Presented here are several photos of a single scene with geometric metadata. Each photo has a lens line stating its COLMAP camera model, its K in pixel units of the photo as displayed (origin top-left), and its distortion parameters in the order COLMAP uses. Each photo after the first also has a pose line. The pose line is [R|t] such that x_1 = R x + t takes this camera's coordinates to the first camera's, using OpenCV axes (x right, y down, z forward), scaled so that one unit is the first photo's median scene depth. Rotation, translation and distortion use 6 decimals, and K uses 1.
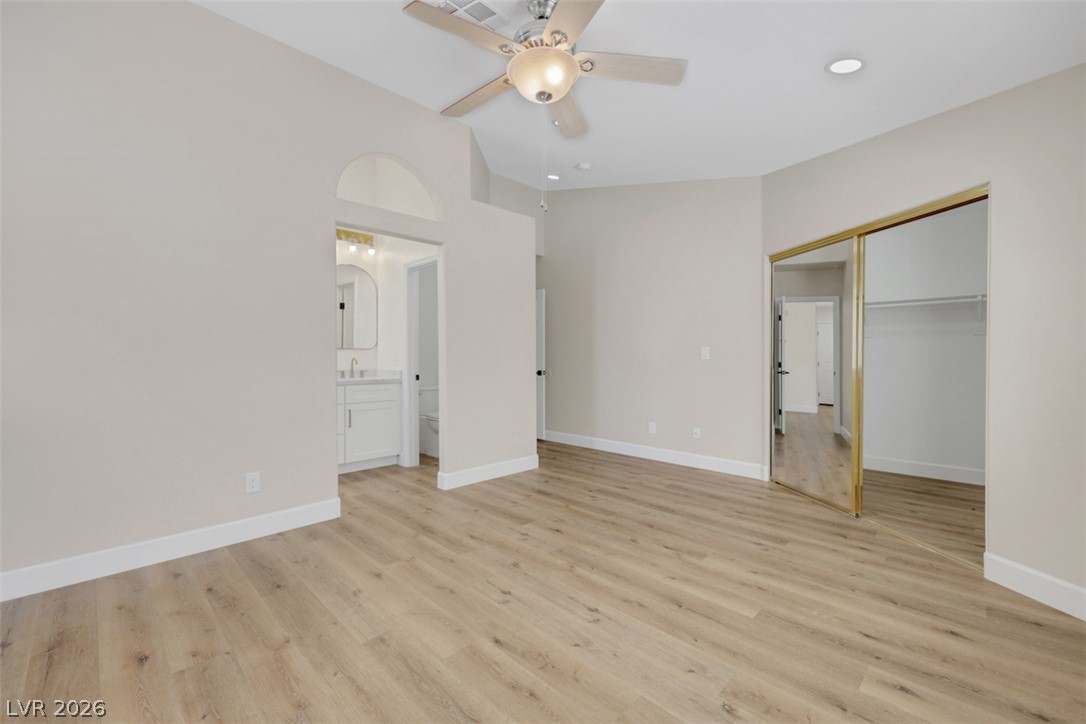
lens RADIAL K [[446.8, 0, 540.8], [0, 446.8, 359.9], [0, 0, 1]] dist [-0.002417, 0.000740]
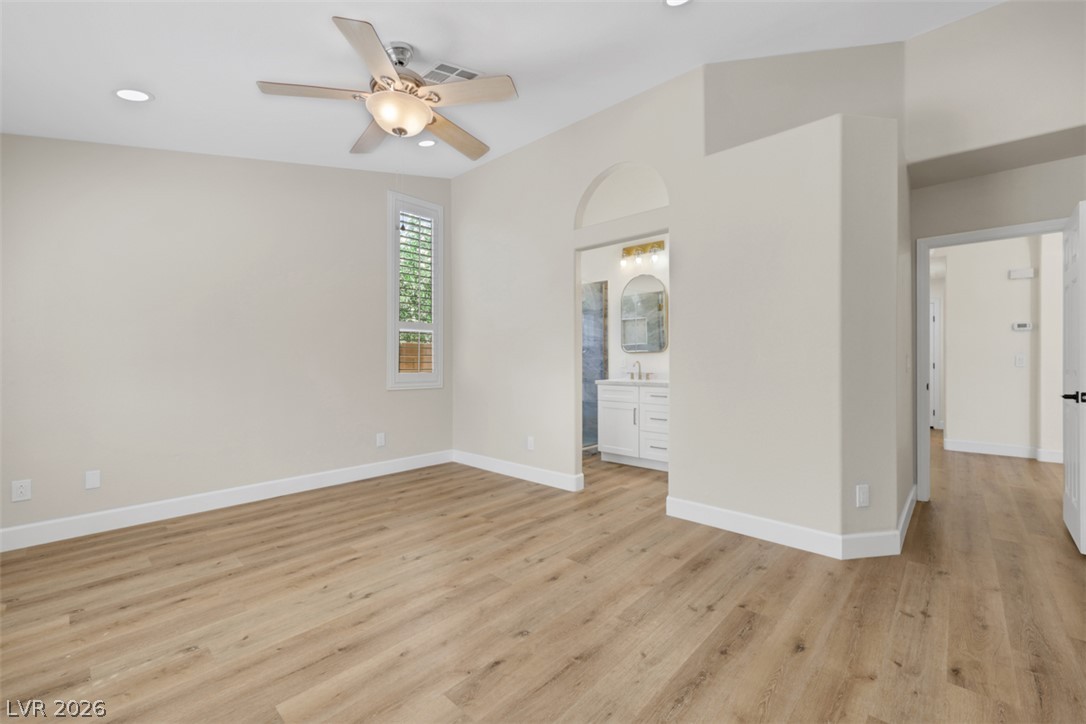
lens RADIAL K [[446.8, 0, 545.3], [0, 446.8, 361.7], [0, 0, 1]] dist [-0.002417, 0.000740]
pose [[0.042715, 0.005282, -0.999073, 0.928089], [-0.006168, 0.999968, 0.005023, -0.009938], [0.999068, 0.005948, 0.042746, 1.057514]]
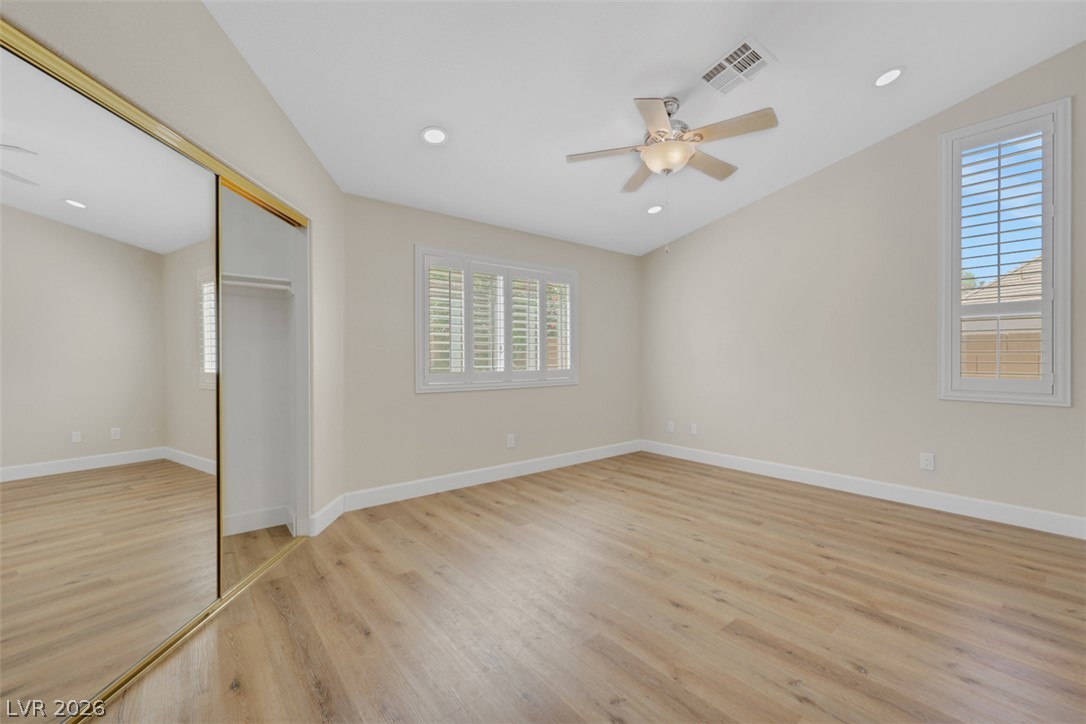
lens RADIAL K [[446.8, 0, 550.0], [0, 446.8, 358.3], [0, 0, 1]] dist [-0.002417, 0.000740]
pose [[-0.996070, 0.000961, 0.088565, 0.197026], [0.001742, 0.999960, 0.008742, -0.019759], [-0.088553, 0.008862, -0.996032, 1.921811]]
